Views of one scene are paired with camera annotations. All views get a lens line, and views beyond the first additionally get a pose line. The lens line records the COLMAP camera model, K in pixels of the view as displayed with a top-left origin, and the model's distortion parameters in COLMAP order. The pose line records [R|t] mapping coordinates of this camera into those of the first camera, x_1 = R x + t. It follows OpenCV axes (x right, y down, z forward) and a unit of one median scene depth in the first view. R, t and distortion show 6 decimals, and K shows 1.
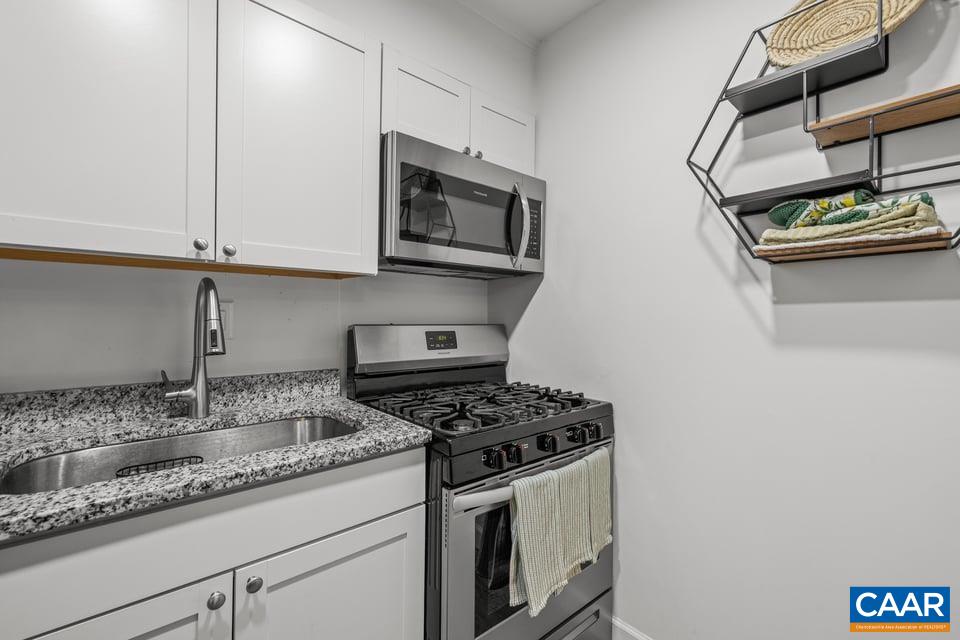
lens RADIAL K [[415.7, 0, 479.0], [0, 415.7, 315.6], [0, 0, 1]] dist [0.003710, 0.000304]
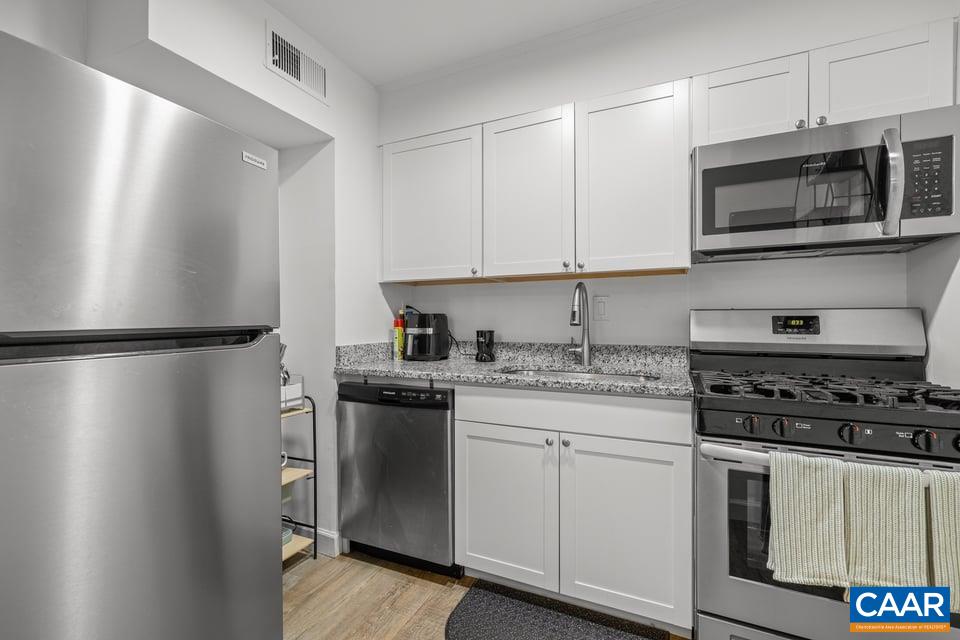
lens RADIAL K [[415.7, 0, 473.5], [0, 415.7, 320.5], [0, 0, 1]] dist [0.003710, 0.000304]
pose [[0.402511, -0.009115, -0.915370, 0.706408], [0.007841, 0.999948, -0.006510, 0.071825], [0.915382, -0.004557, 0.402562, -0.093913]]
